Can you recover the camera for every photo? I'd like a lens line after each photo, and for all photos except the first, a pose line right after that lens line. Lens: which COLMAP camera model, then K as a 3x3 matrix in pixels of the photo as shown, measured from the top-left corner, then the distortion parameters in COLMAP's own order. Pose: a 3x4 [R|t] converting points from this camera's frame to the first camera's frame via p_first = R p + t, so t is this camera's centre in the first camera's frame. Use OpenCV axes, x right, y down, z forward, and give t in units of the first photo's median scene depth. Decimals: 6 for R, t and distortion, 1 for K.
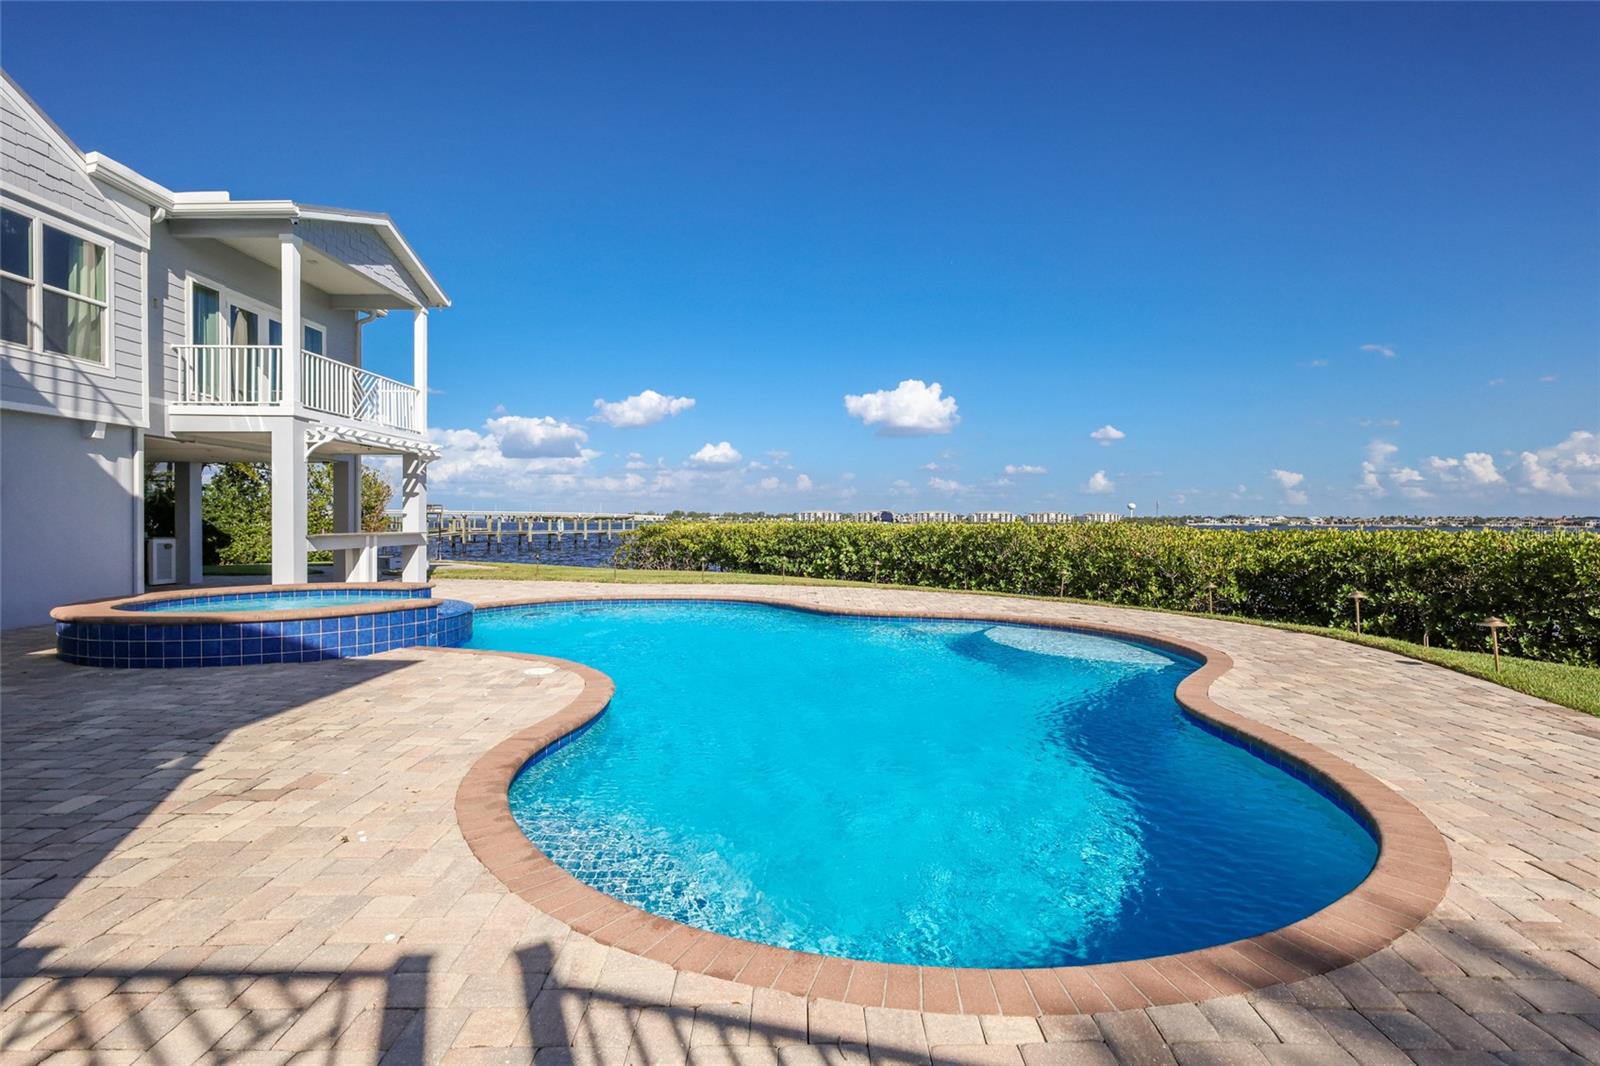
lens RADIAL K [[753.0, 0, 780.3], [0, 753.0, 524.4], [0, 0, 1]] dist [-0.002150, -0.001196]
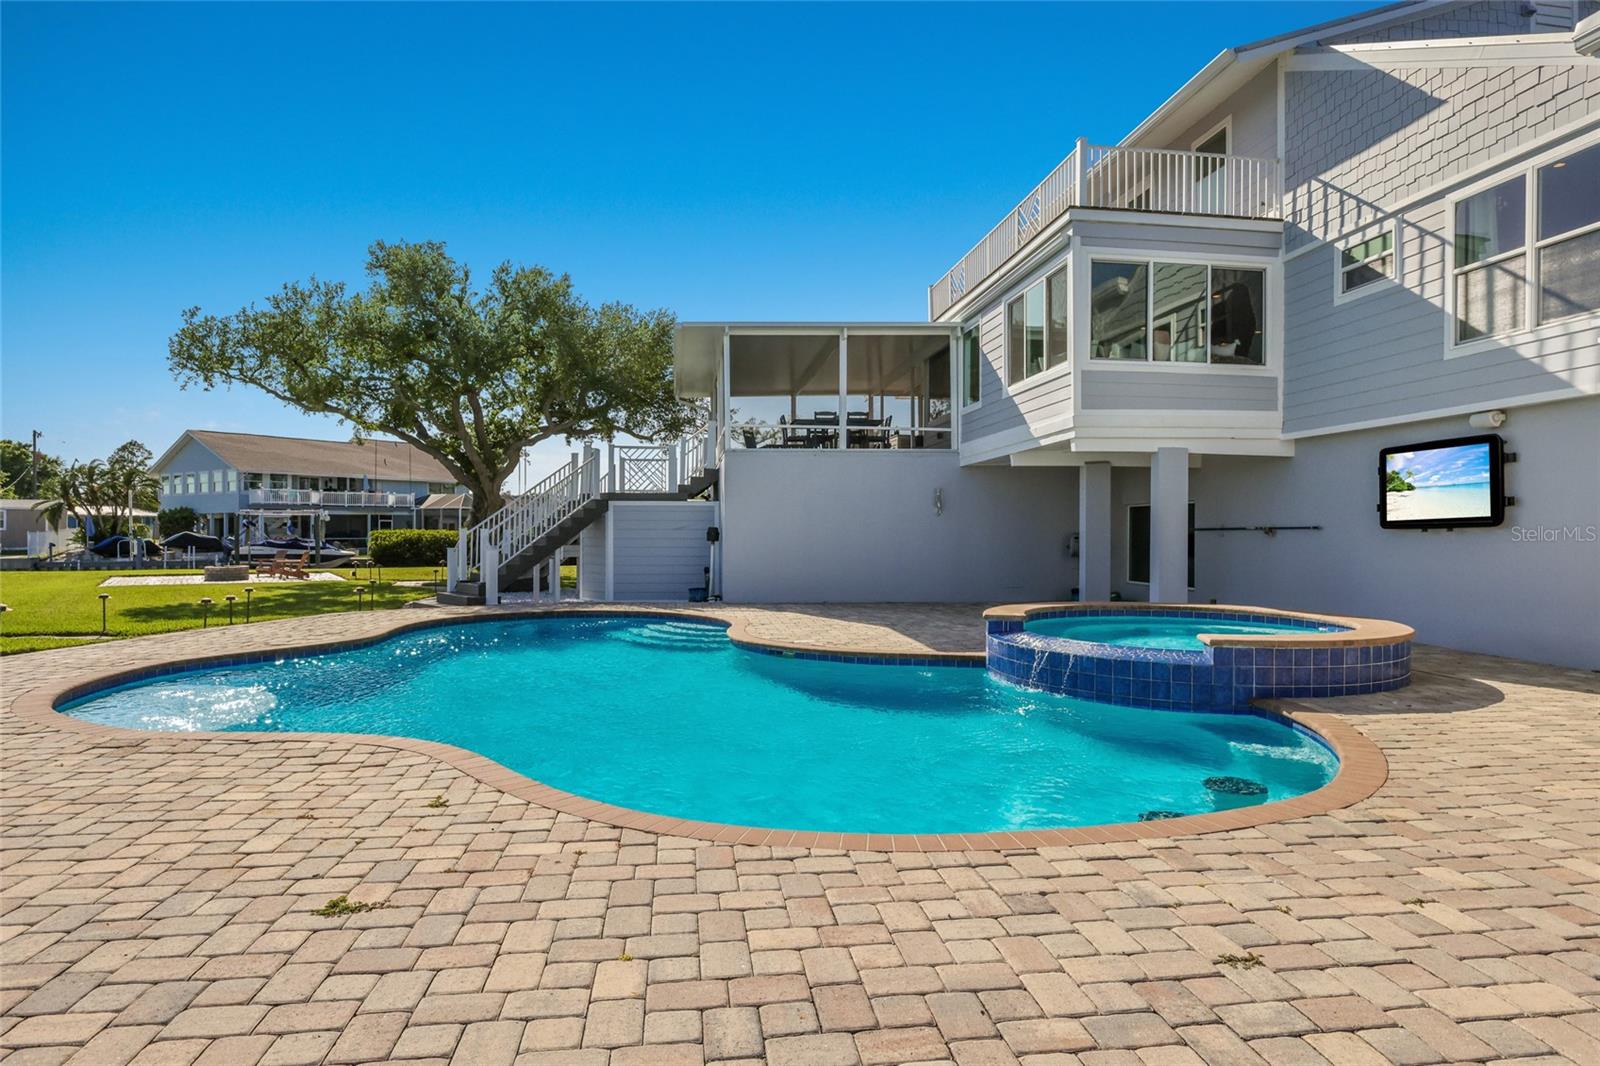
lens RADIAL K [[883.0, 0, 805.1], [0, 883.0, 532.4], [0, 0, 1]] dist [0.005489, -0.004382]
pose [[-0.985812, -0.008485, -0.167641, -0.028858], [-0.010278, 0.999899, 0.009830, -0.005333], [0.167540, 0.011414, -0.985799, 1.386931]]
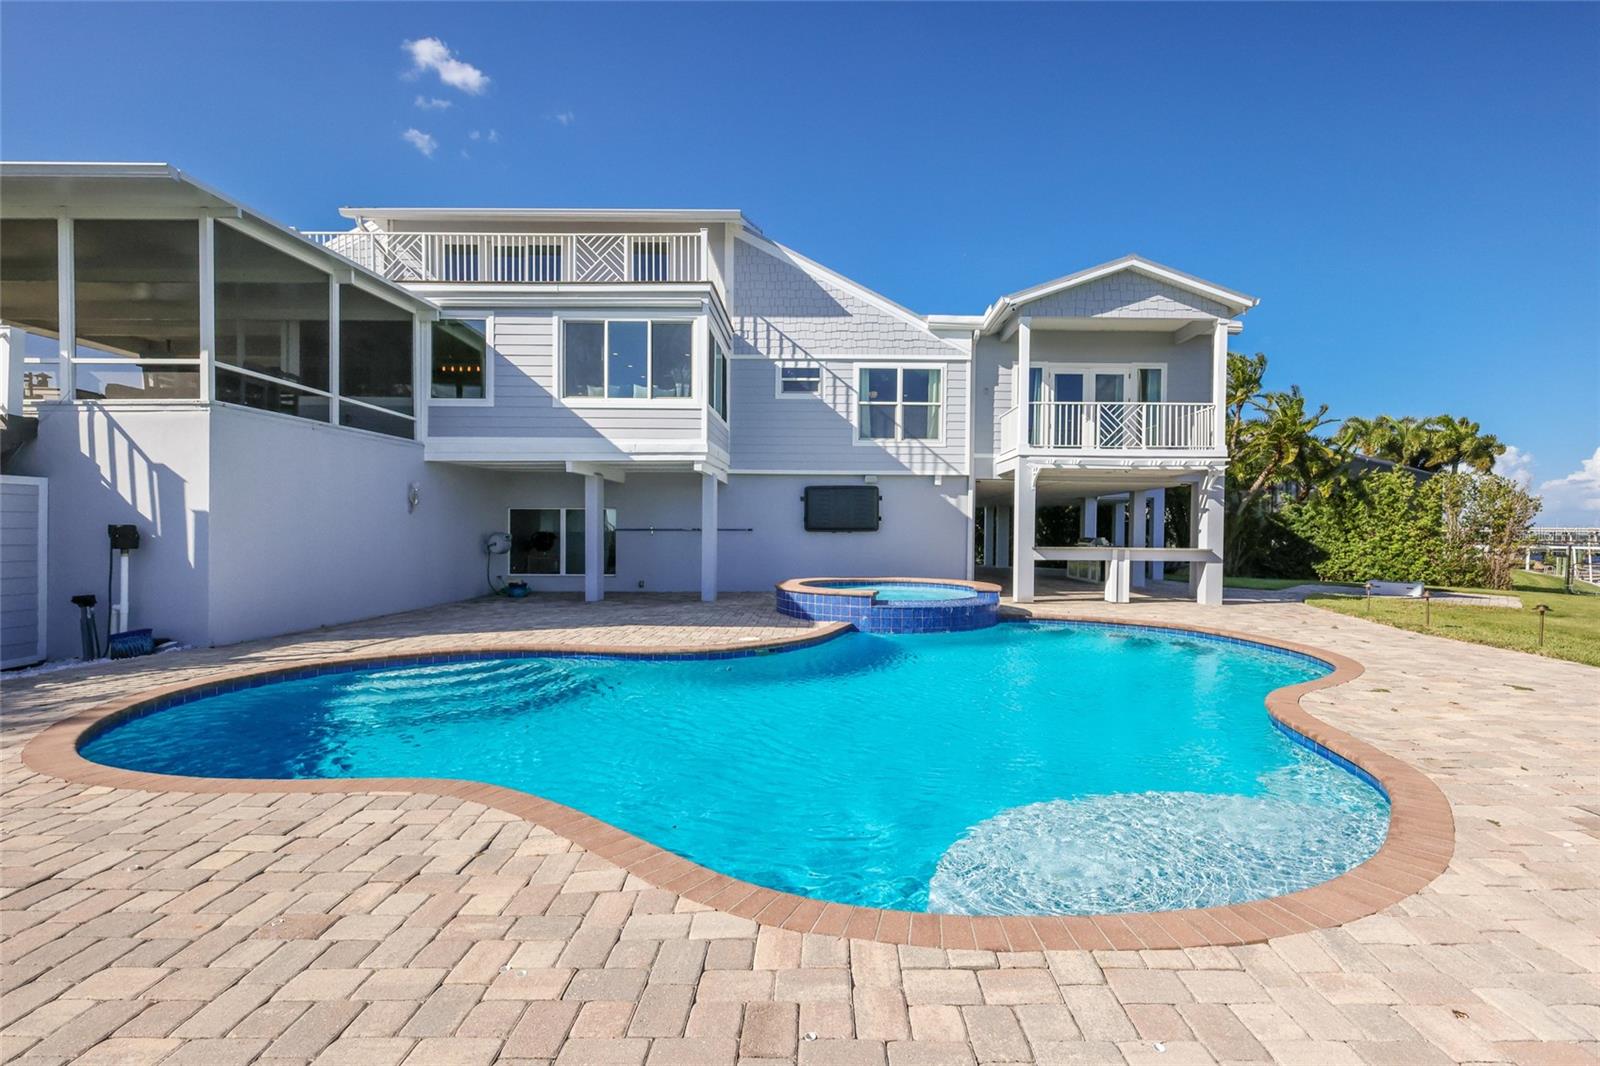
lens RADIAL K [[705.6, 0, 813.8], [0, 705.6, 537.5], [0, 0, 1]] dist [0.003825, -0.003518]
pose [[0.015357, 0.005943, -0.999864, 0.539248], [-0.016093, 0.999854, 0.005696, -0.002483], [0.999753, 0.016003, 0.015450, 0.584918]]
